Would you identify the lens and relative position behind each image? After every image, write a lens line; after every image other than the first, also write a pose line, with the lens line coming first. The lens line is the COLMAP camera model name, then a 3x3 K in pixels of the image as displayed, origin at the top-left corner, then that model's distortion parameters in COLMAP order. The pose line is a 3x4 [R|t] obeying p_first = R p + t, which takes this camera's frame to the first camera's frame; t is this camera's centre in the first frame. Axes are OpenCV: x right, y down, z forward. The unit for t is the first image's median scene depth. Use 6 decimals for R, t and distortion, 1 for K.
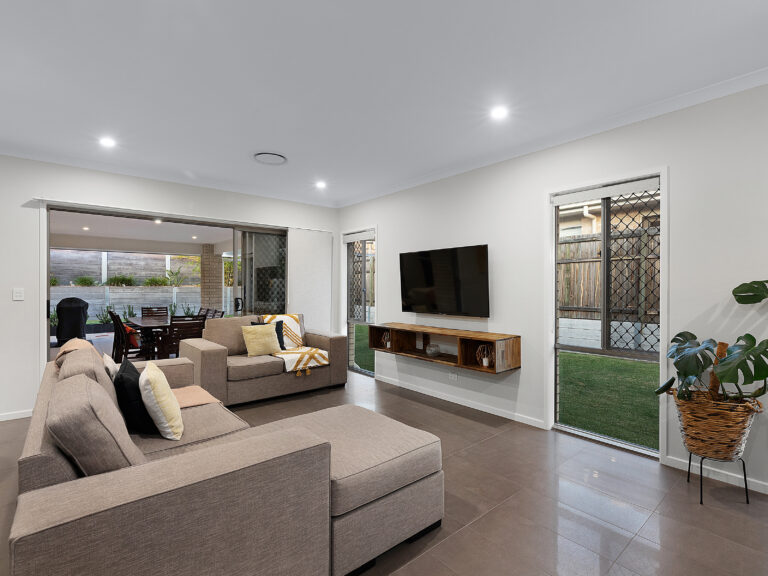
lens RADIAL K [[379.4, 0, 379.7], [0, 379.4, 288.5], [0, 0, 1]] dist [0.001119, -0.000589]
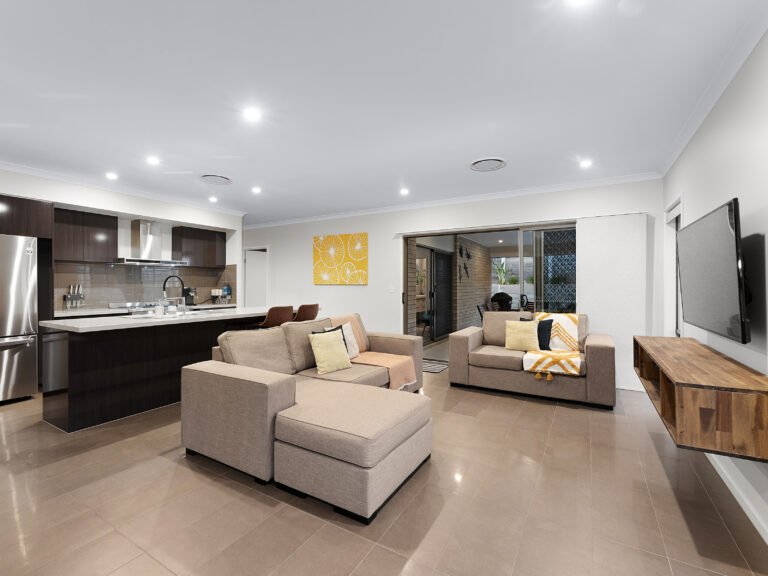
lens RADIAL K [[351.0, 0, 379.6], [0, 351.0, 282.0], [0, 0, 1]] dist [-0.003810, 0.001826]
pose [[0.335963, -0.009889, -0.941823, 0.458784], [-0.000417, 0.999943, -0.010648, 0.000042], [0.941875, 0.003970, 0.335940, 0.317980]]
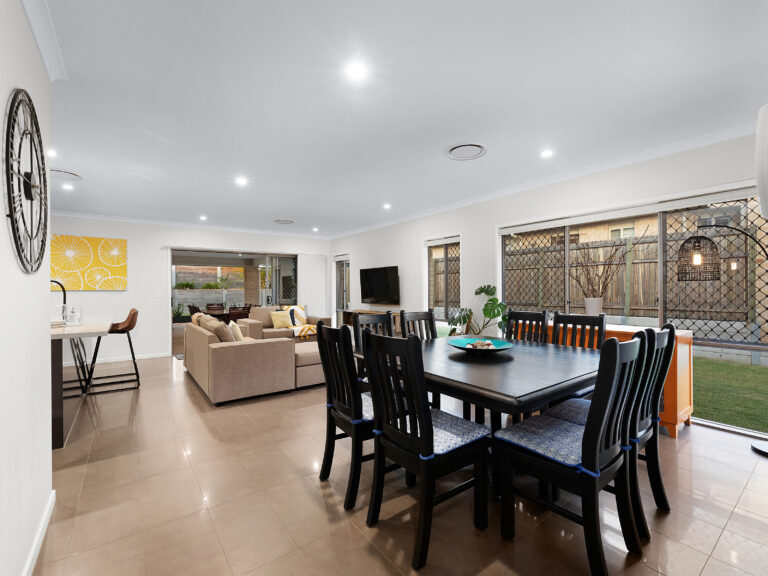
lens RADIAL K [[351.0, 0, 383.2], [0, 351.0, 284.5], [0, 0, 1]] dist [-0.003810, 0.001826]
pose [[0.998475, -0.009842, -0.054327, 0.249004], [0.009083, 0.999858, -0.014199, 0.000639], [0.054459, 0.013684, 0.998422, -0.600934]]
